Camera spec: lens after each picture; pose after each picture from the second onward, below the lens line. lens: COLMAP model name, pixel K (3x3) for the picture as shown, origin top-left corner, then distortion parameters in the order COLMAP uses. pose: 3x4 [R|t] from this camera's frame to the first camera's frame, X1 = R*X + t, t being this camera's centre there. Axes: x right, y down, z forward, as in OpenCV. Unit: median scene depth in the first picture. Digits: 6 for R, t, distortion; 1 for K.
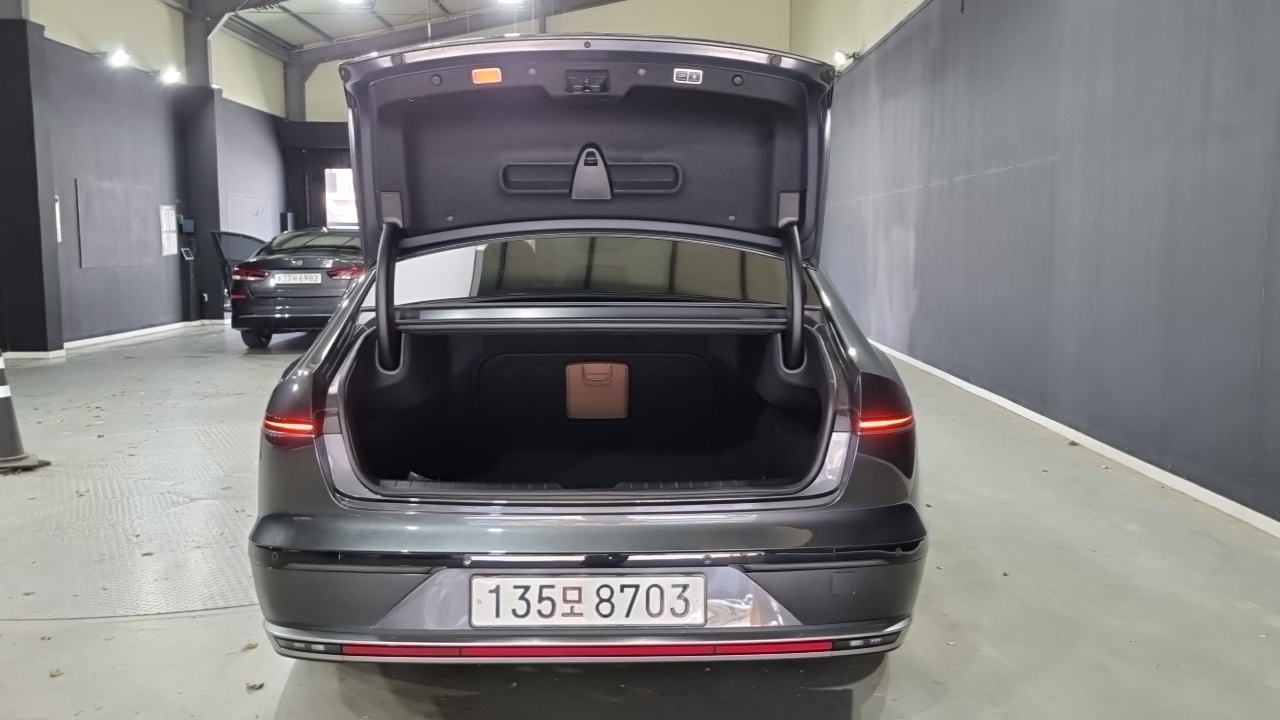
lens RADIAL K [[1004.6, 0, 637.4], [0, 1004.6, 369.6], [0, 0, 1]] dist [0.024617, -0.002223]
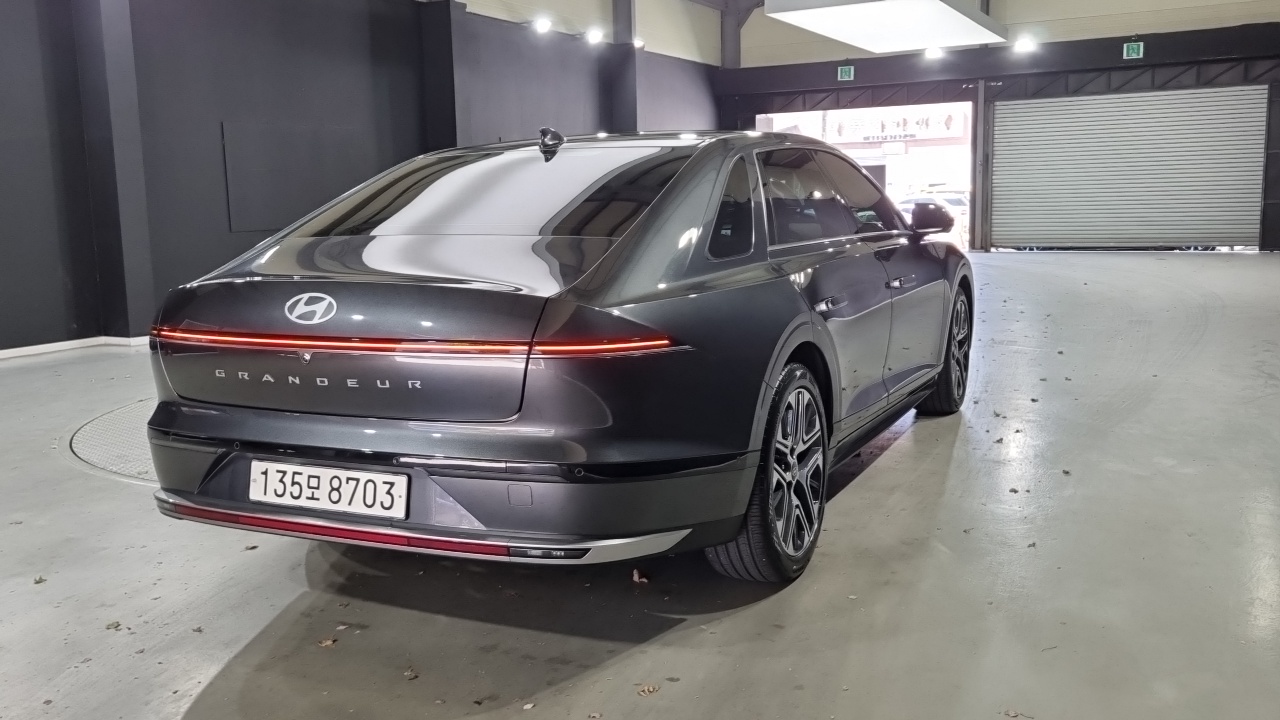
lens RADIAL K [[1028.3, 0, 624.2], [0, 1028.3, 358.0], [0, 0, 1]] dist [0.030911, -0.002269]
pose [[0.908239, 0.043591, -0.416176, 0.702306], [-0.026707, 0.998570, 0.046307, 0.012001], [0.417599, -0.030943, 0.908104, 0.054412]]
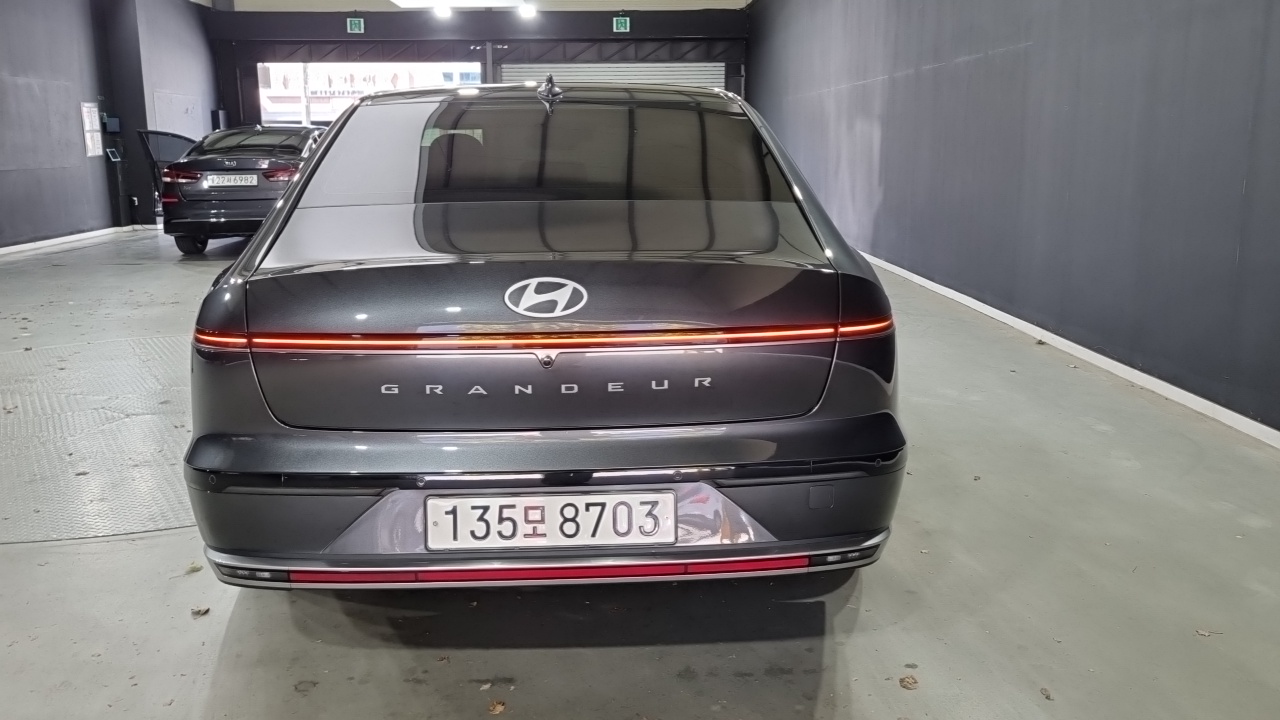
lens RADIAL K [[1028.3, 0, 624.2], [0, 1028.3, 358.0], [0, 0, 1]] dist [0.030911, -0.002269]
pose [[0.999416, -0.014878, 0.030771, -0.007651], [0.012269, 0.996449, 0.083297, -0.001252], [-0.031901, -0.082871, 0.996050, 0.046610]]
